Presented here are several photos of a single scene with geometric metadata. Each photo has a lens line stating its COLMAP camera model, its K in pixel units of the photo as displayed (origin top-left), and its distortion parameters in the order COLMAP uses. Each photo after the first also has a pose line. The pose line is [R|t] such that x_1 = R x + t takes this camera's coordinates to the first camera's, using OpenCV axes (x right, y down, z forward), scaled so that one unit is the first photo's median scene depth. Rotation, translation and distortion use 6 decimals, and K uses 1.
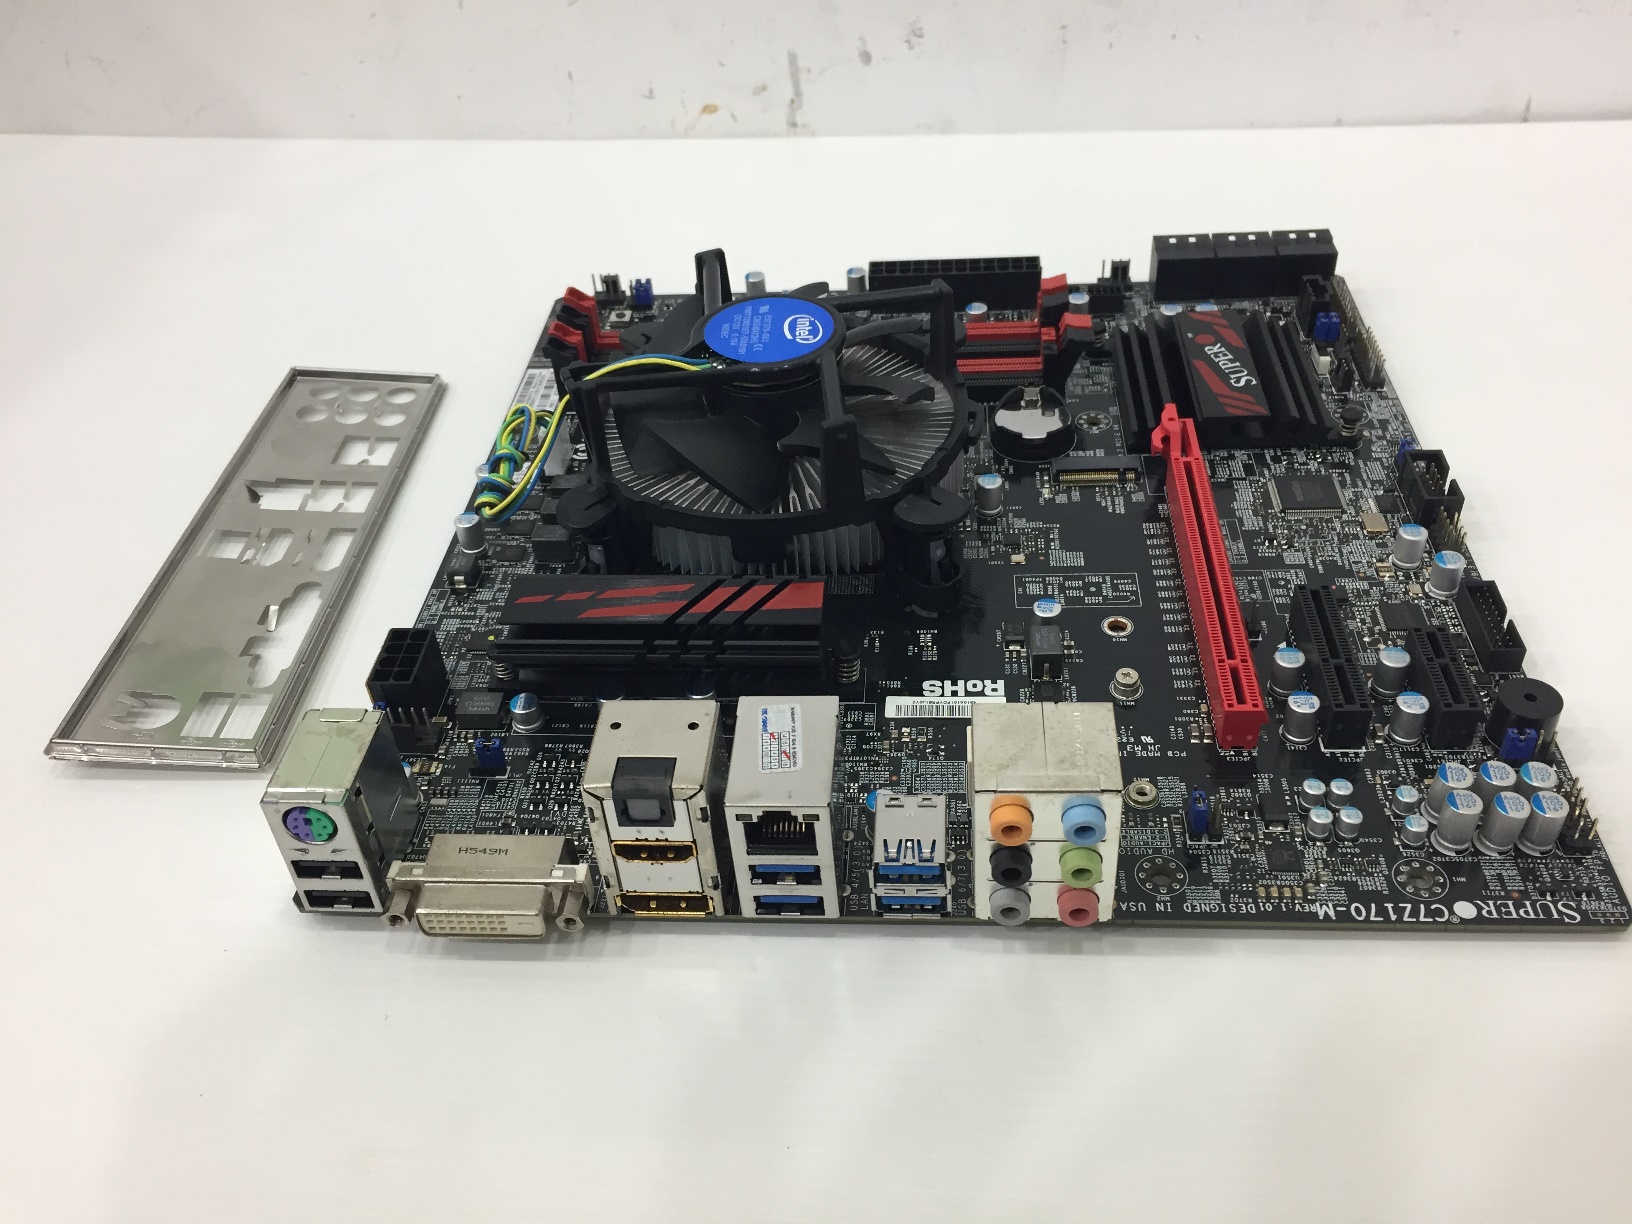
lens RADIAL K [[1422.2, 0, 816.0], [0, 1422.2, 612.0], [0, 0, 1]] dist [0.085279, -0.142760]
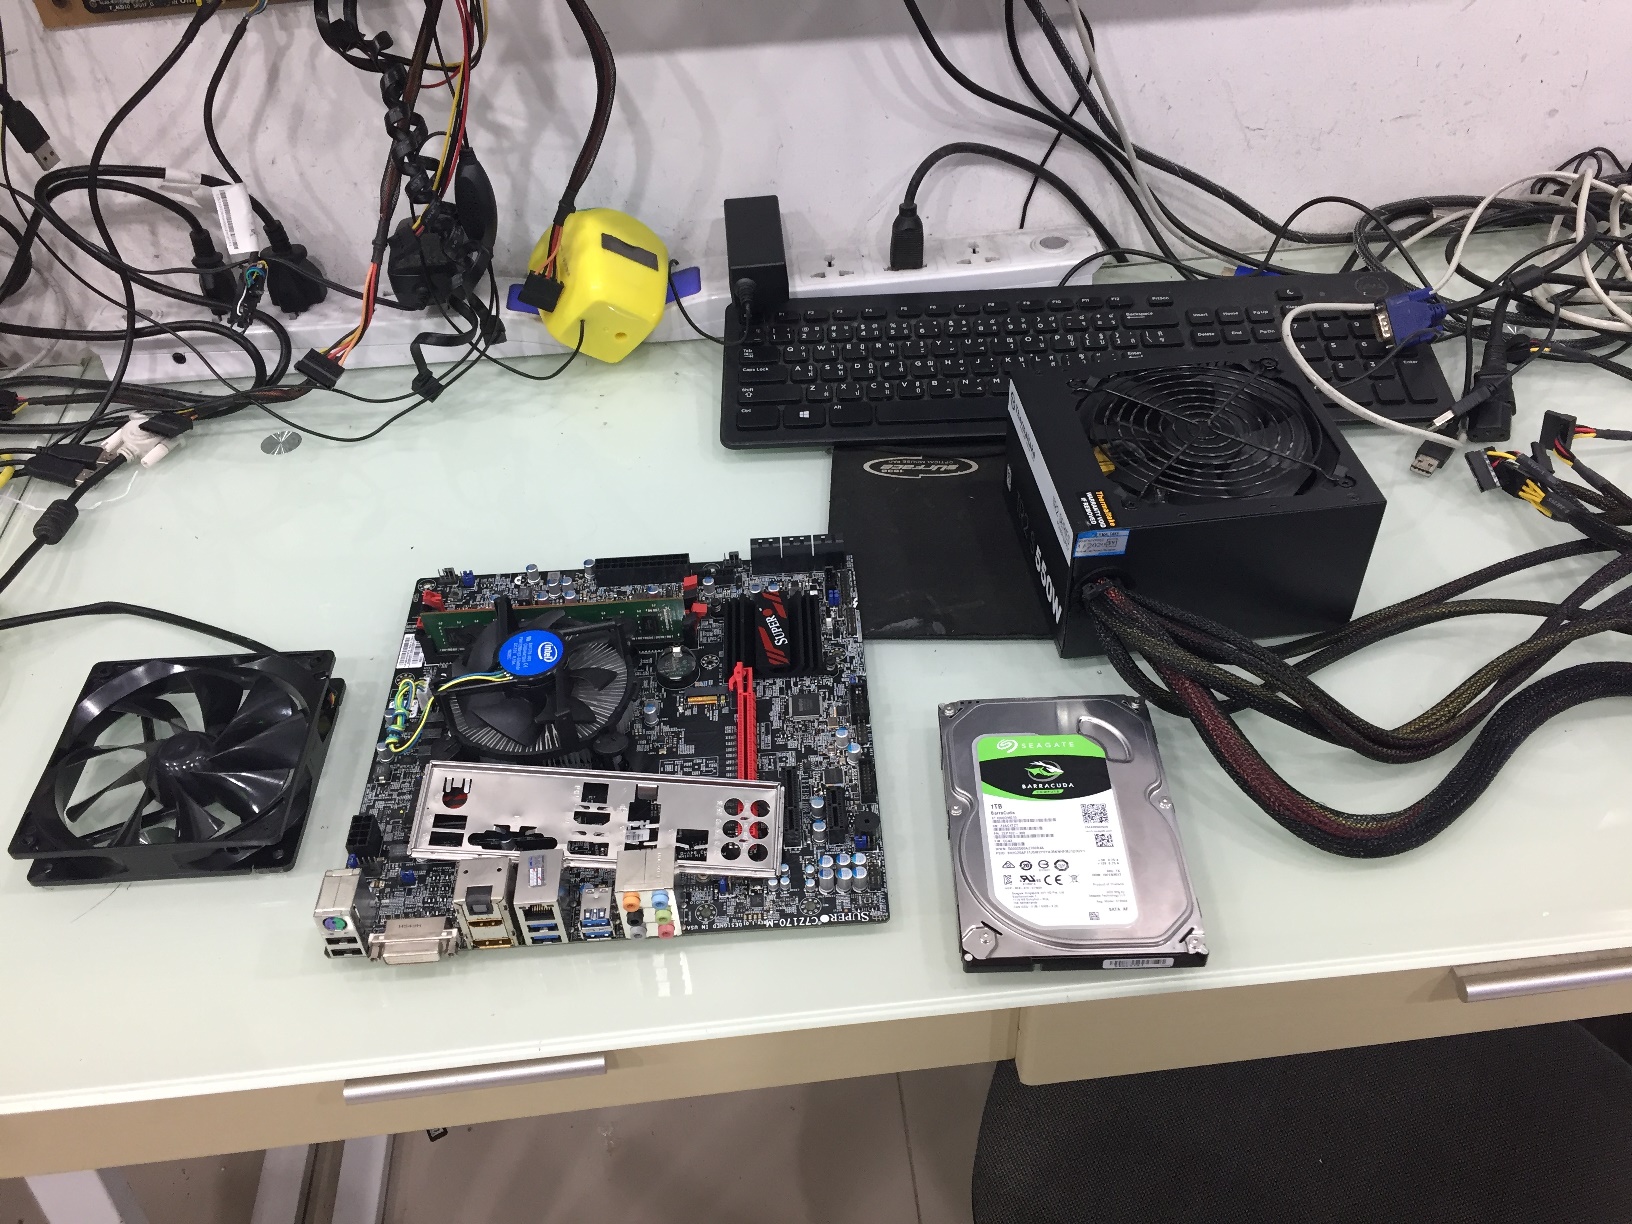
lens RADIAL K [[1422.2, 0, 816.0], [0, 1422.2, 612.0], [0, 0, 1]] dist [0.085279, -0.142760]
pose [[0.993438, -0.056670, 0.099340, 0.193924], [0.051326, 0.997136, 0.055549, -0.389625], [-0.102204, -0.050086, 0.993502, -1.202767]]
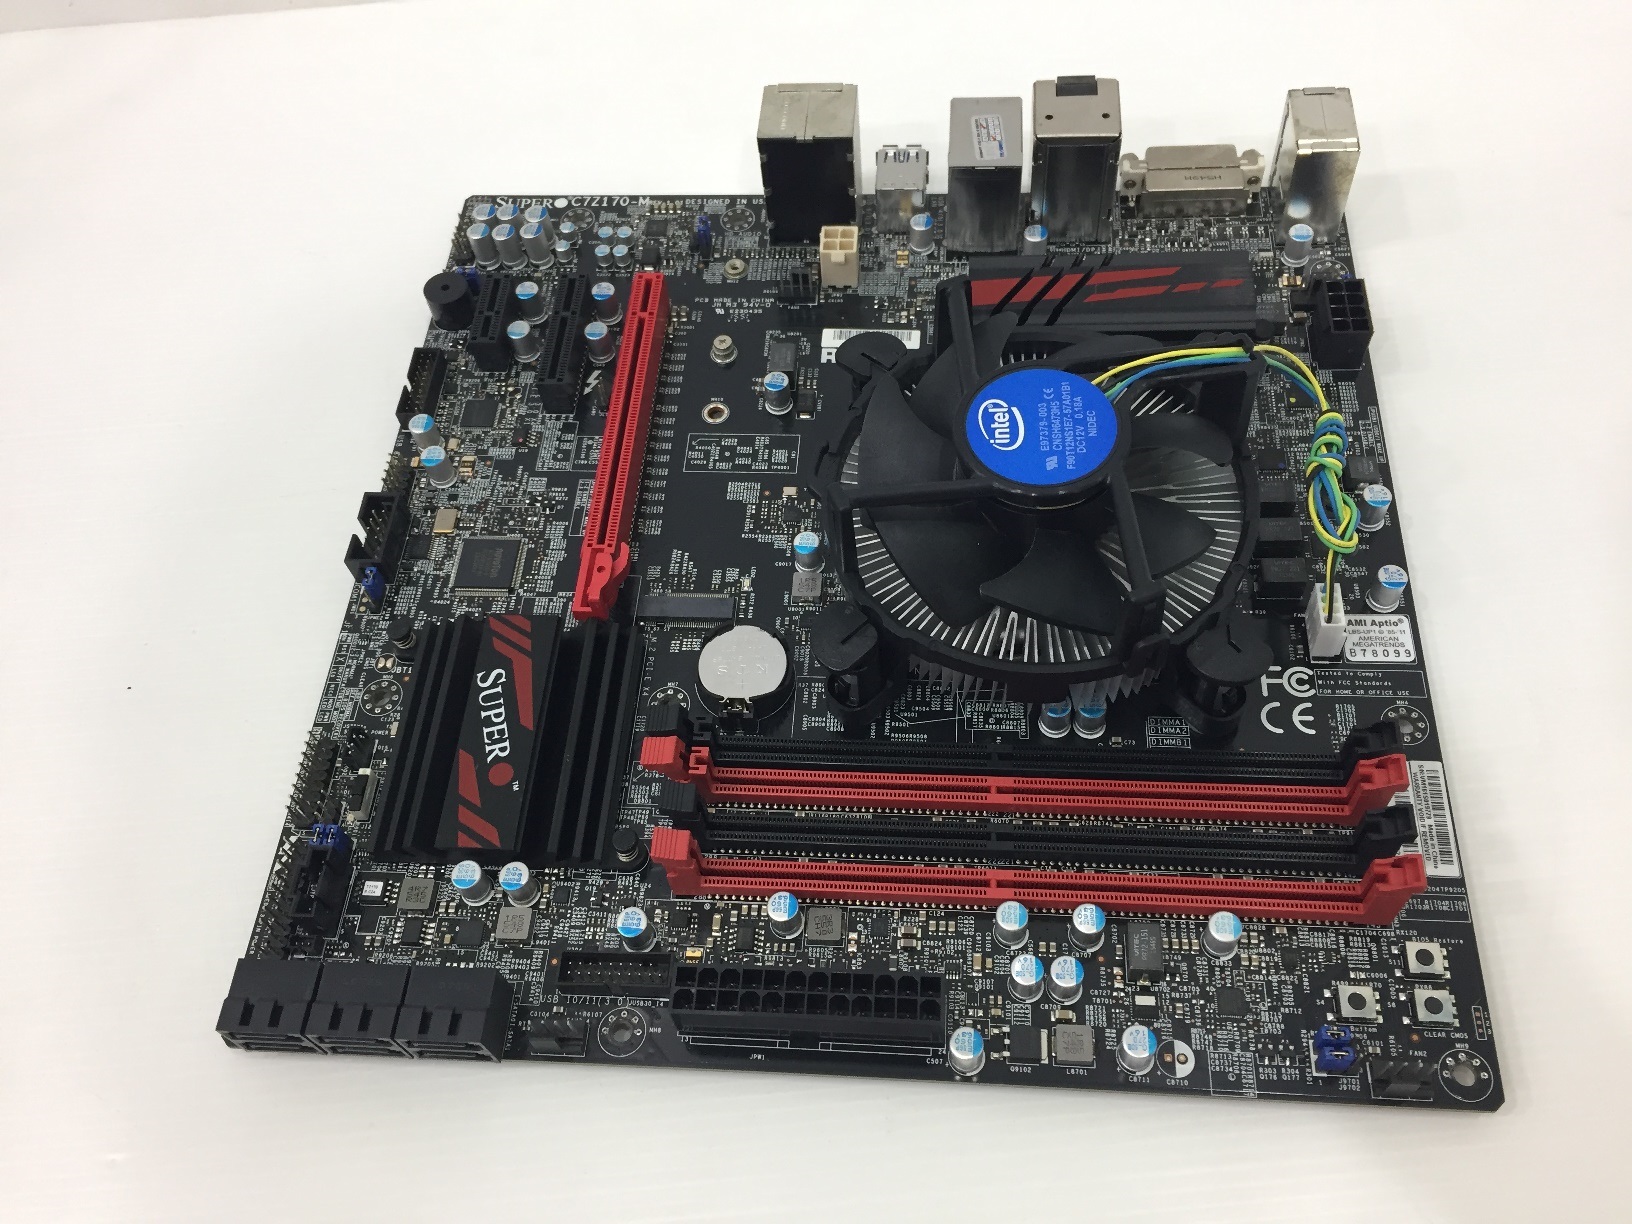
lens RADIAL K [[1409.8, 0, 818.8], [0, 1409.8, 616.2], [0, 0, 1]] dist [0.062147, -0.065601]
pose [[-0.990401, 0.072221, 0.117852, 0.009092], [0.107110, -0.137899, 0.984638, -1.204842], [0.087363, 0.987810, 0.128840, 1.105624]]
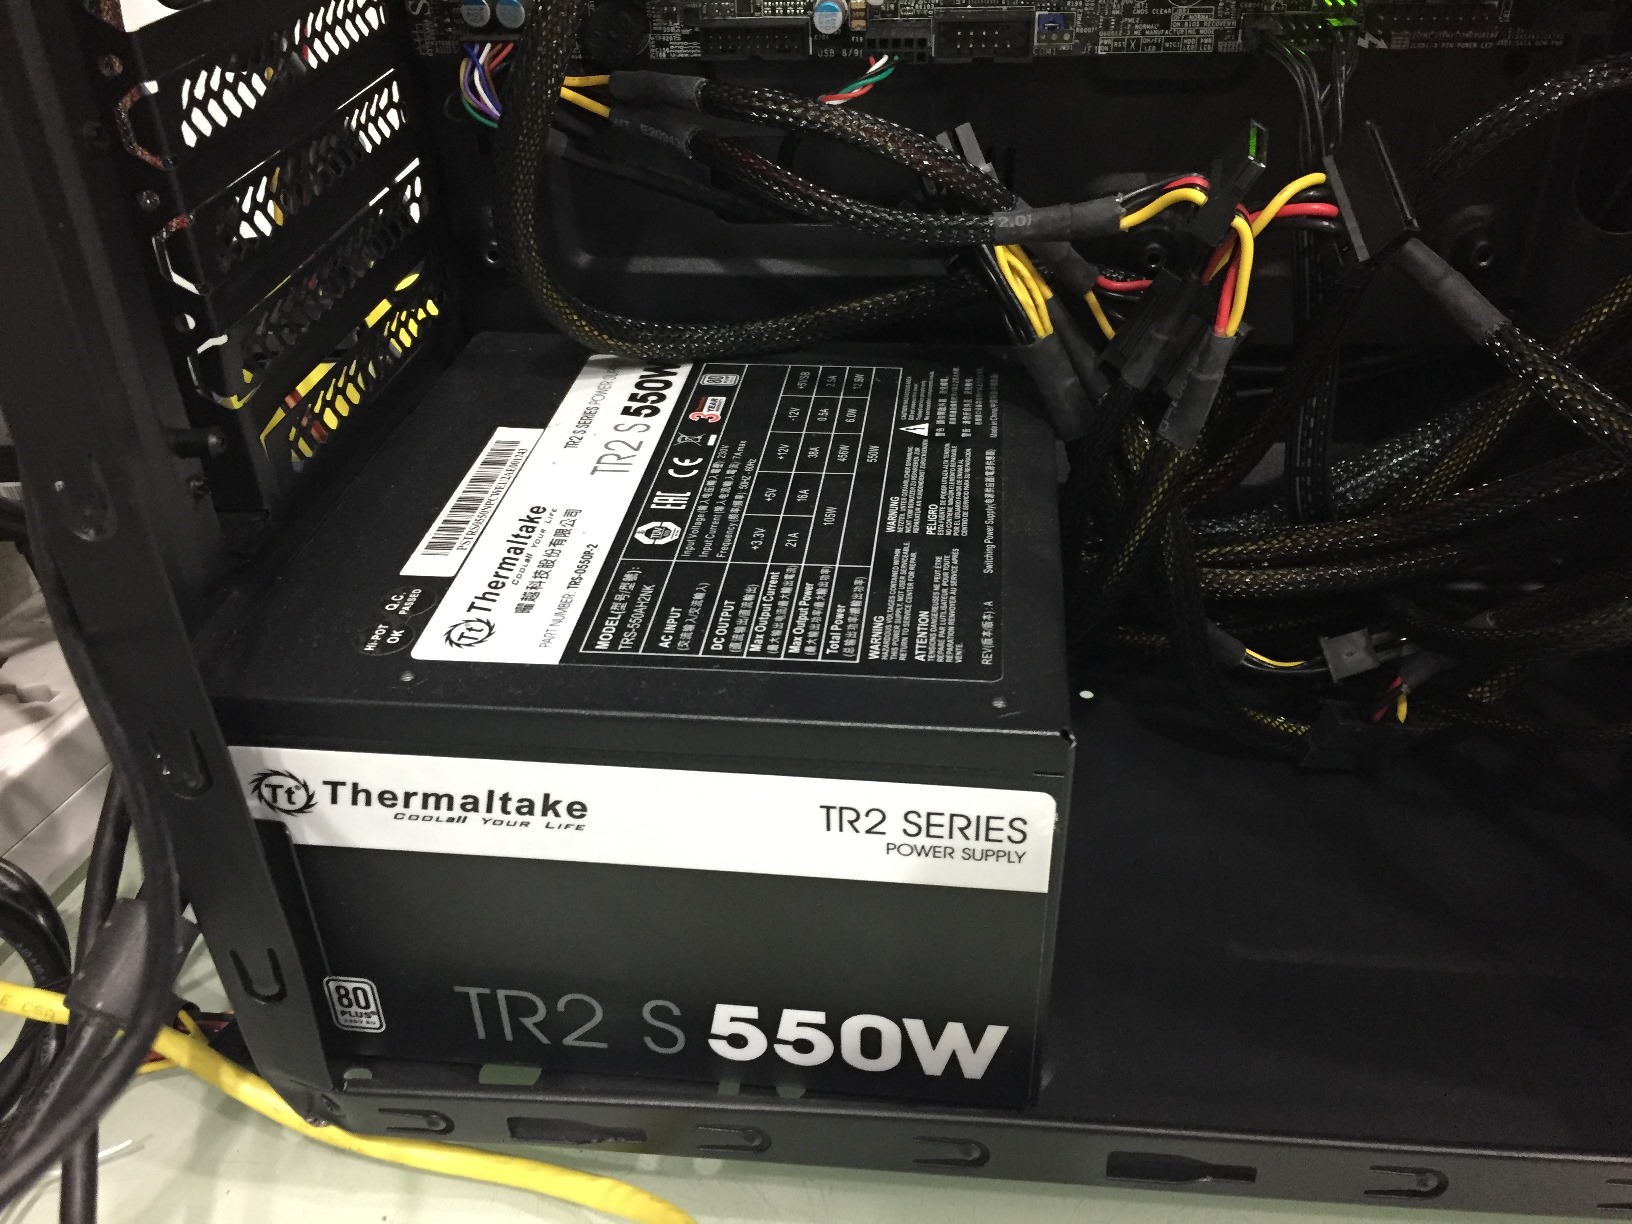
lens RADIAL K [[1409.8, 0, 818.8], [0, 1409.8, 616.2], [0, 0, 1]] dist [0.062147, -0.065601]
pose [[0.097516, 0.802702, 0.588354, 0.222077], [-0.578564, -0.435293, 0.689771, -0.901700], [0.809787, -0.407664, 0.421966, 0.475394]]
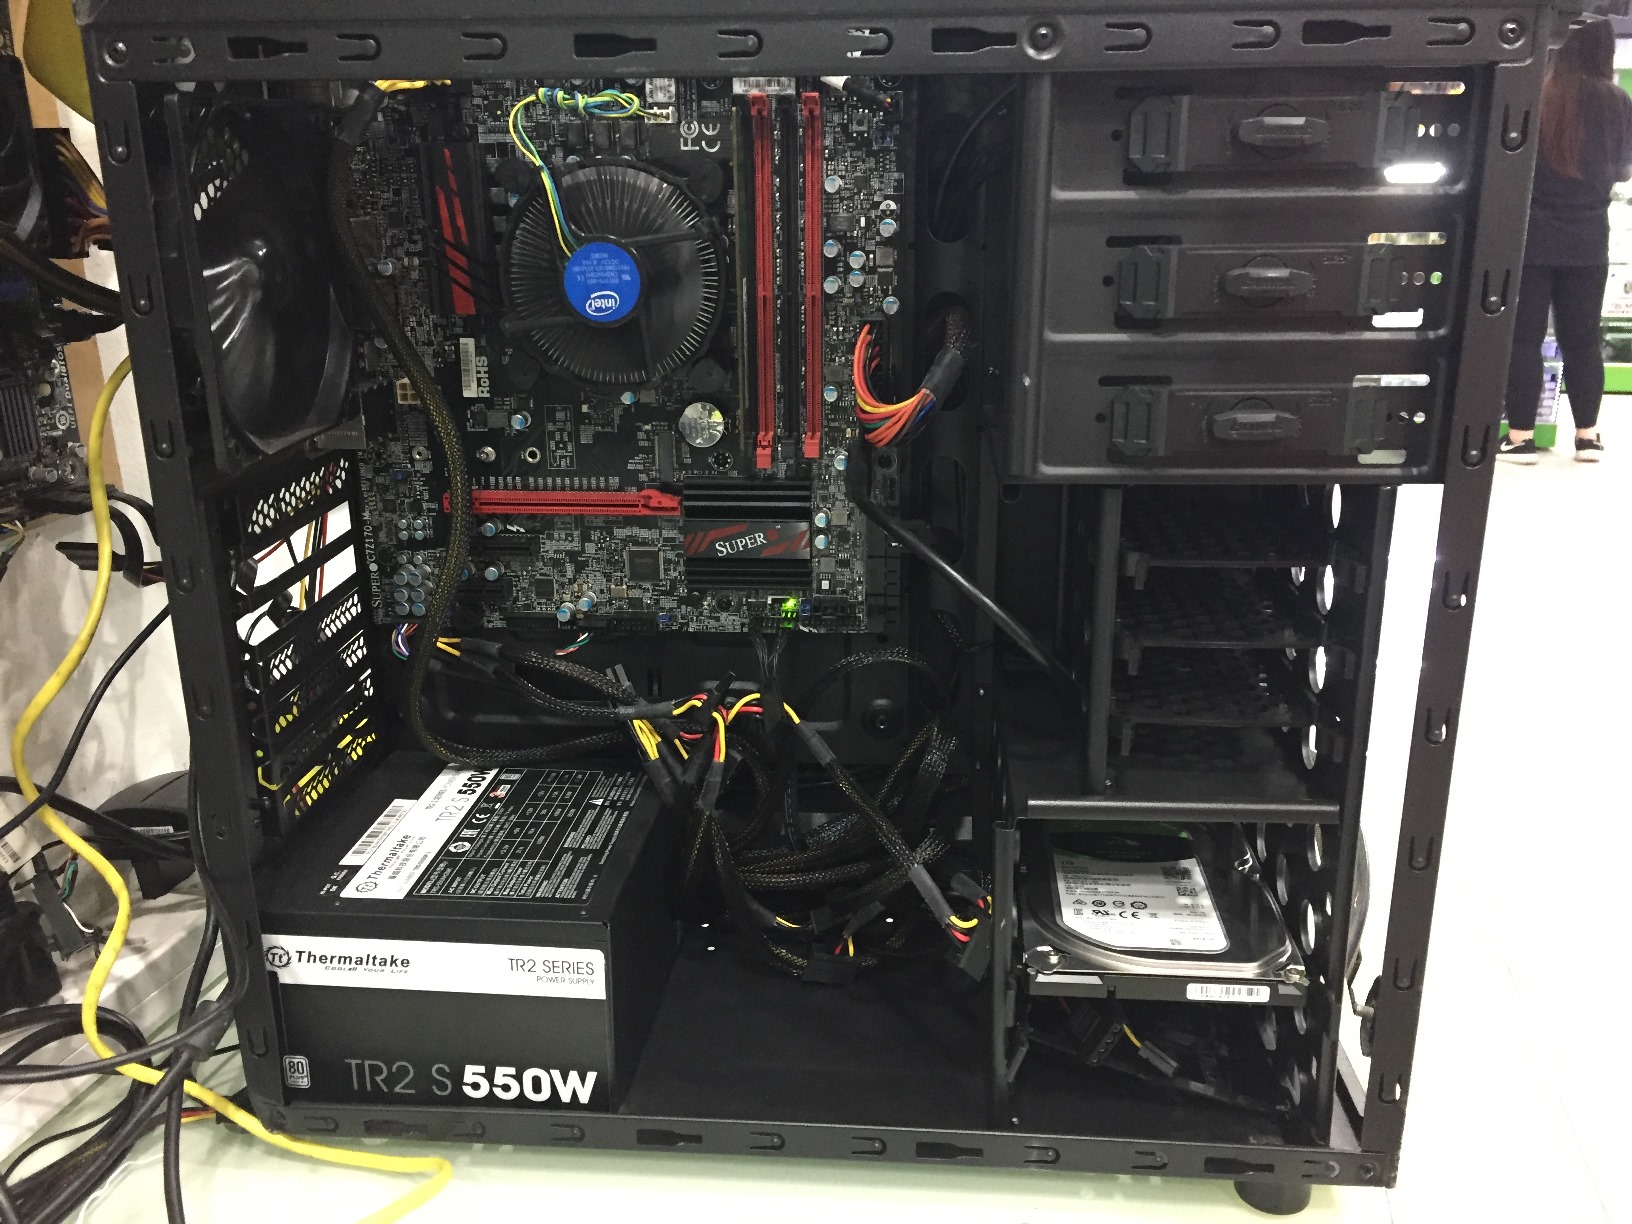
lens RADIAL K [[1409.8, 0, 818.8], [0, 1409.8, 616.2], [0, 0, 1]] dist [0.062147, -0.065601]
pose [[0.074802, 0.932356, 0.353719, -0.267171], [-0.593459, -0.243436, 0.767167, -1.941691], [0.801381, -0.267303, 0.535105, 0.220872]]
